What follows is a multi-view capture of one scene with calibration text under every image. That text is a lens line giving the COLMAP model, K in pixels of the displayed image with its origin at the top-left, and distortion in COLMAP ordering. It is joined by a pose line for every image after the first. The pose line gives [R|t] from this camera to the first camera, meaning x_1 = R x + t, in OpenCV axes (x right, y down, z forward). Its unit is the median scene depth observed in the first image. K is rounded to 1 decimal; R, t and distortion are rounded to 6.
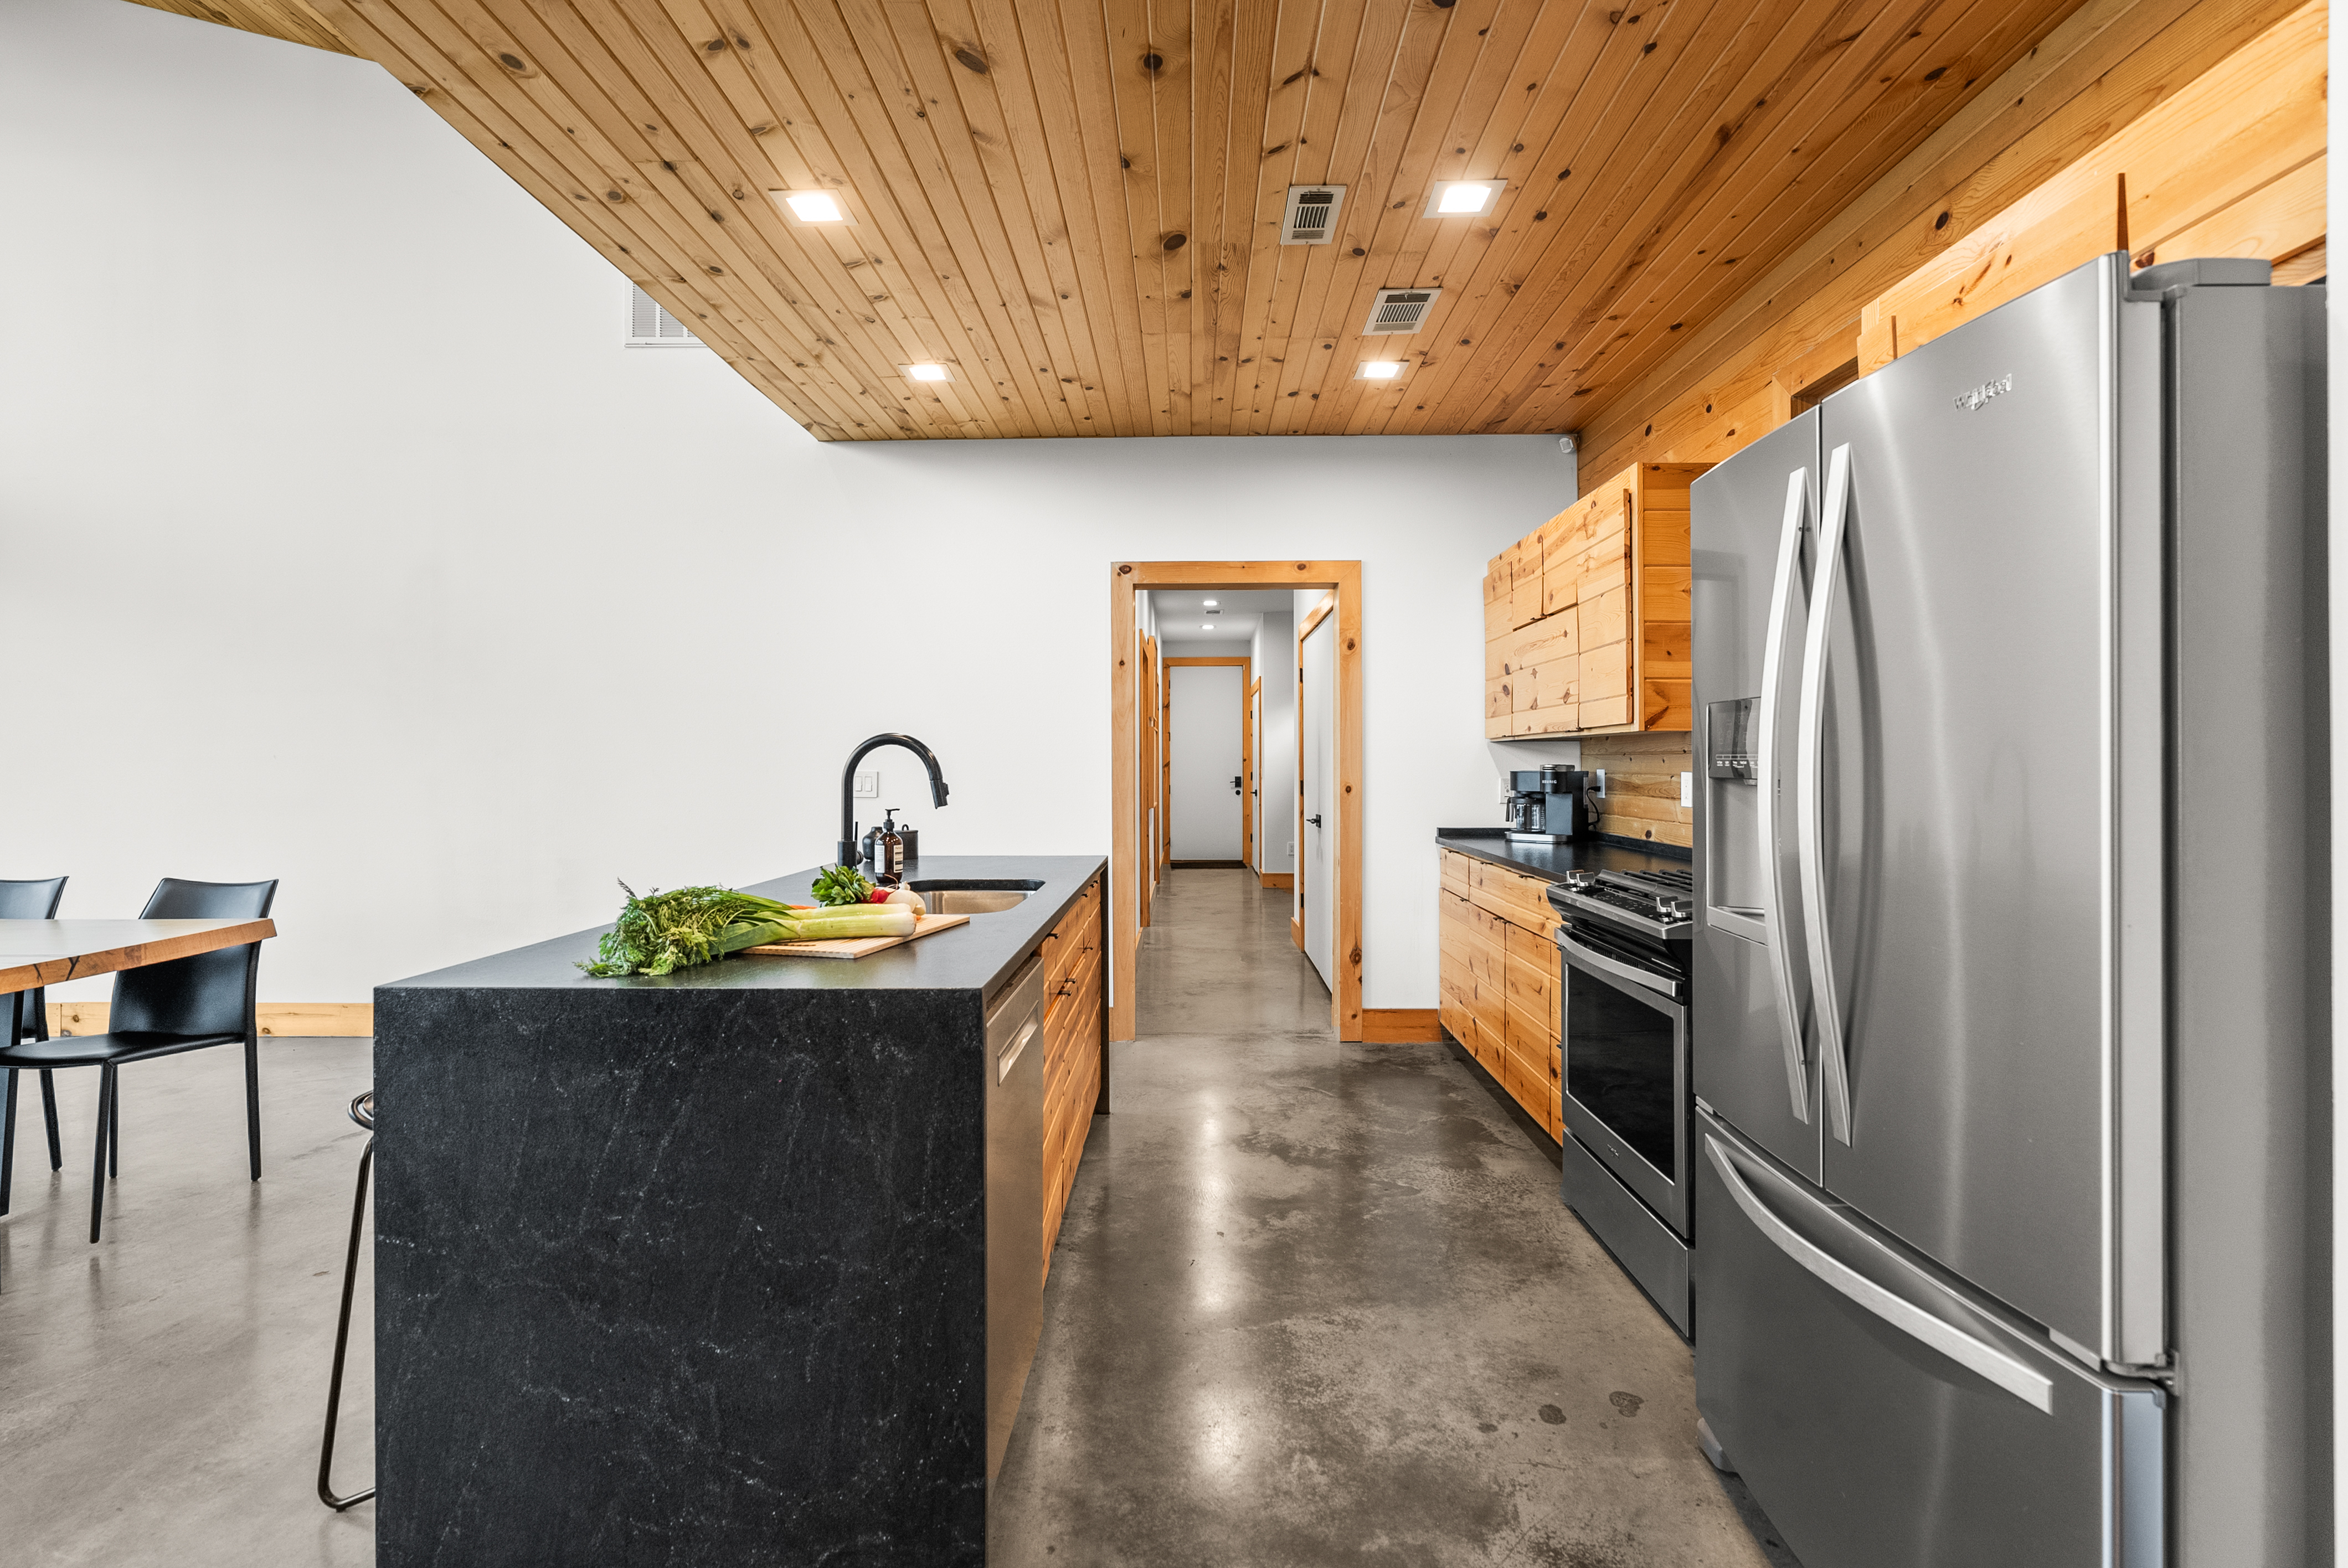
lens RADIAL K [[1070.7, 0, 1173.3], [0, 1070.7, 772.1], [0, 0, 1]] dist [-0.002996, -0.000146]
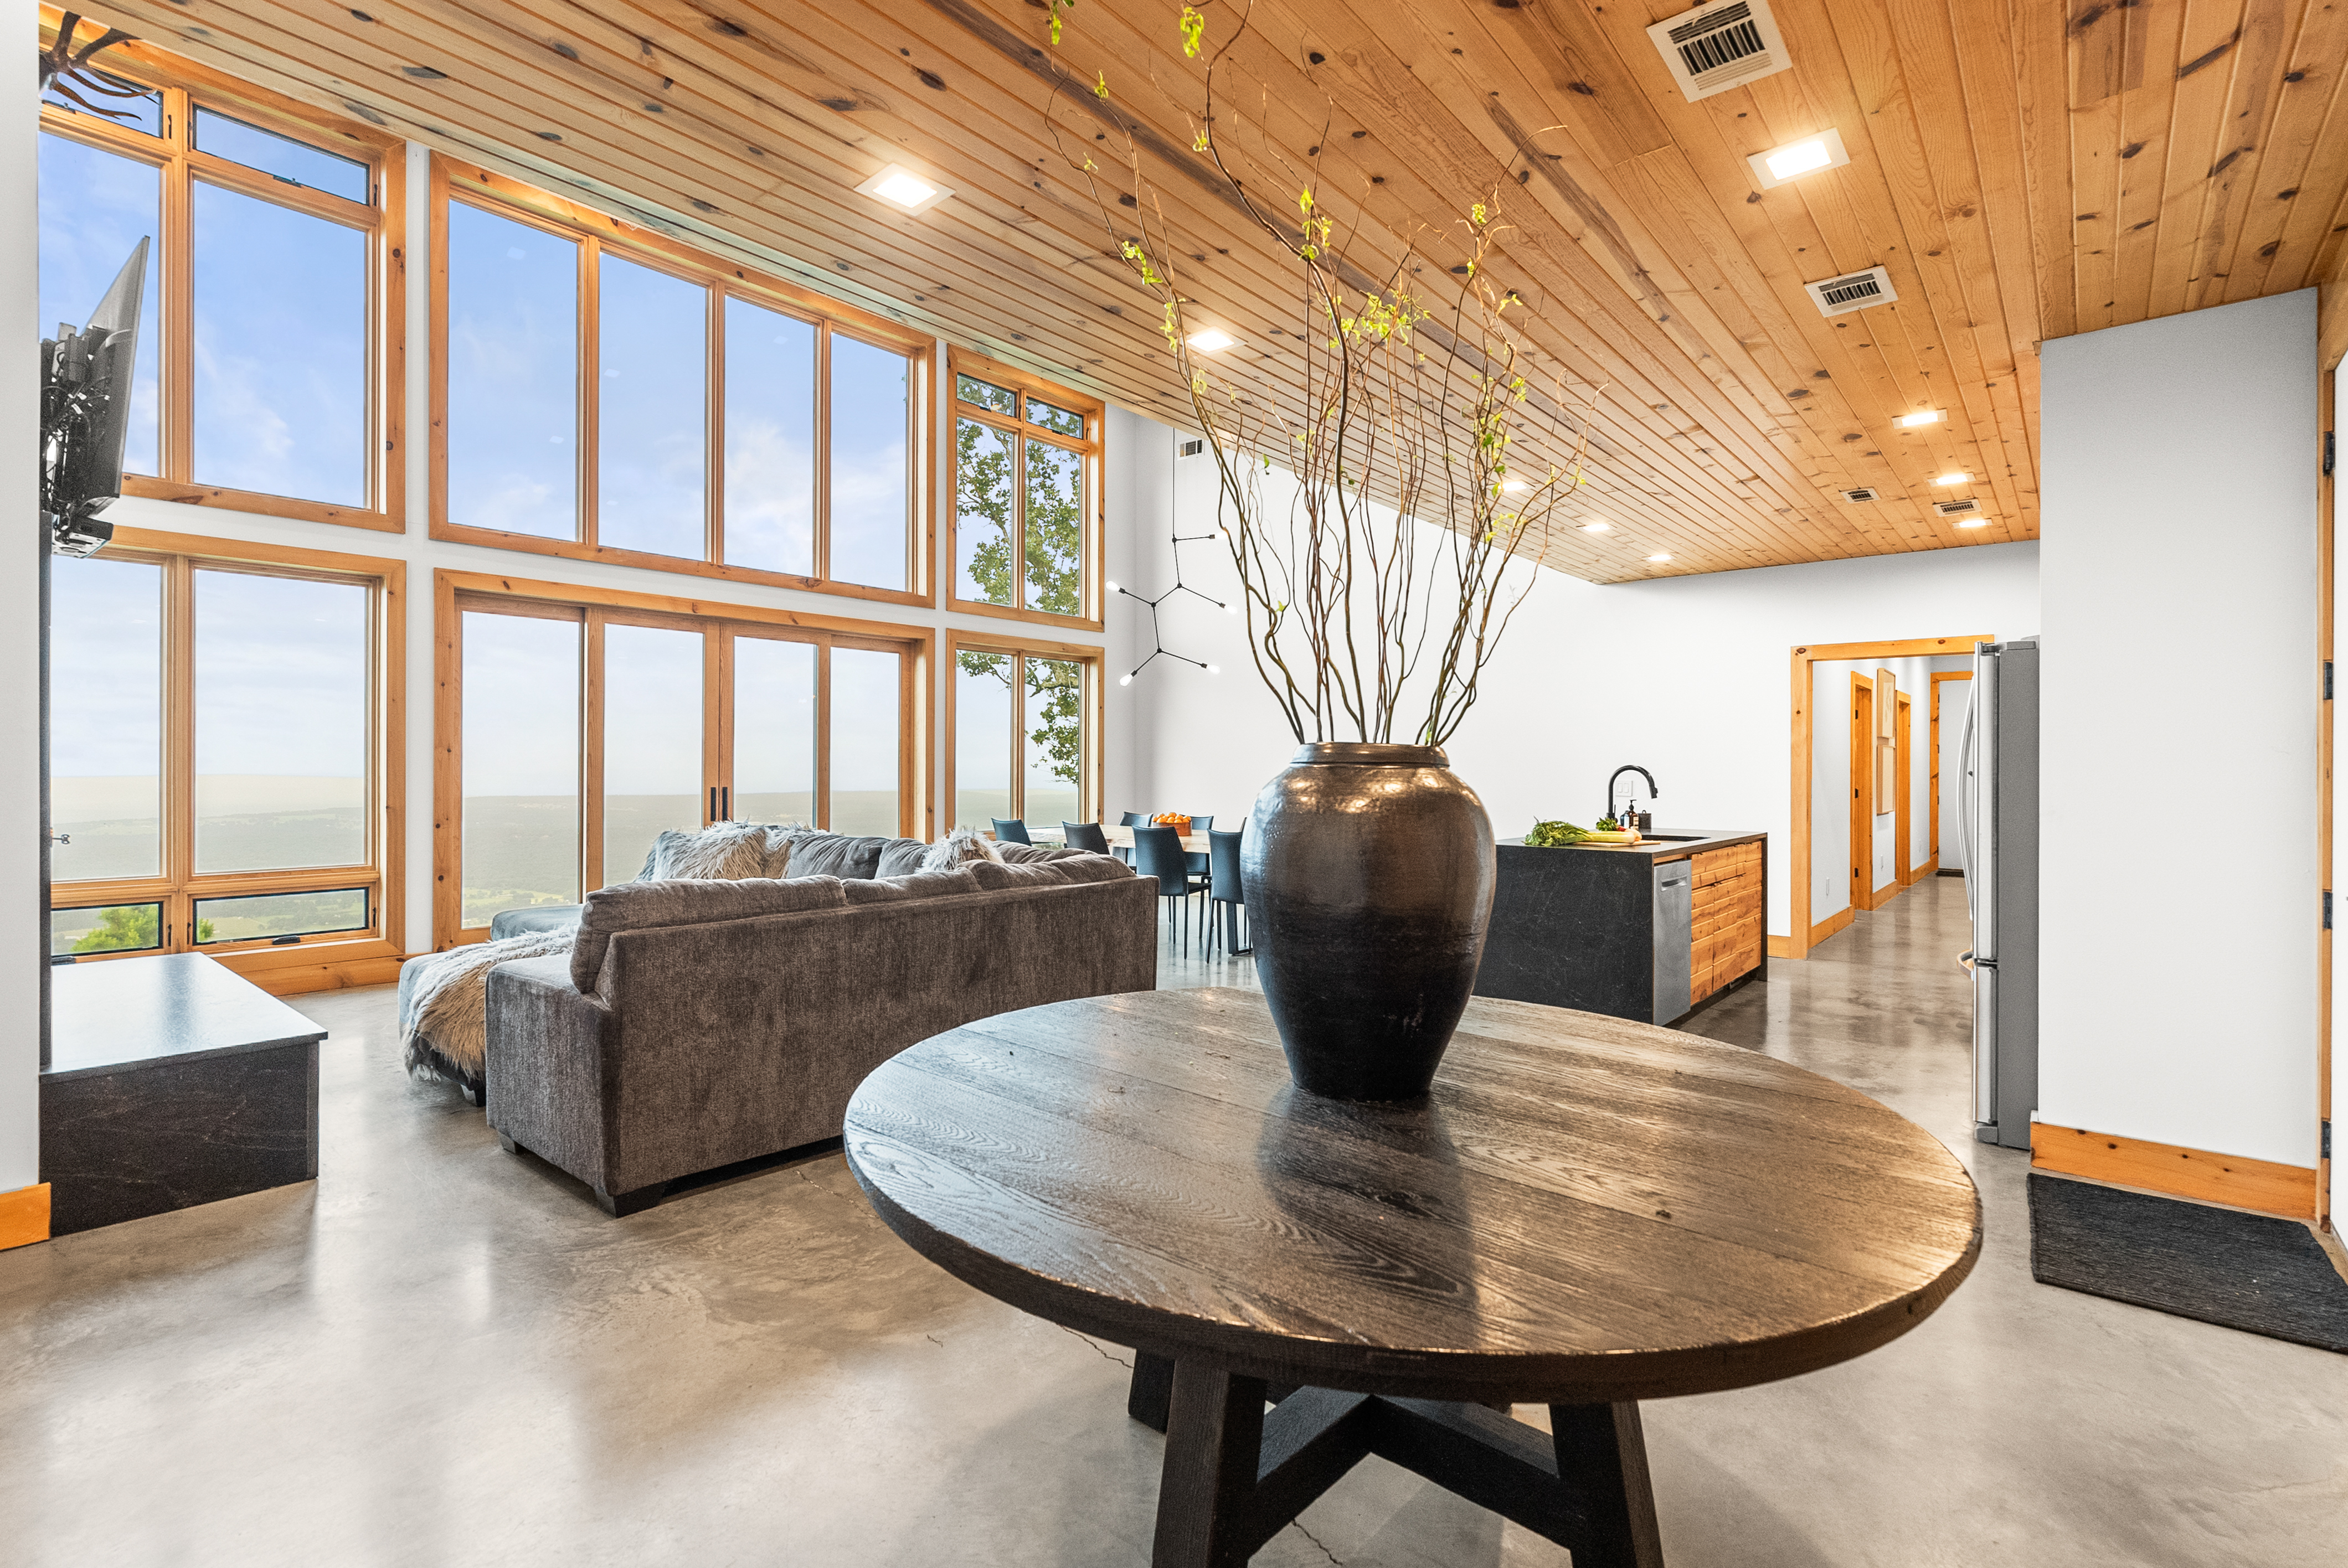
lens RADIAL K [[1070.7, 0, 1173.3], [0, 1070.7, 772.1], [0, 0, 1]] dist [-0.002996, -0.000146]
pose [[0.772227, 0.007410, -0.635304, 0.419317], [-0.010649, 0.999942, -0.001282, -0.009234], [0.635258, 0.007756, 0.772261, -1.335869]]
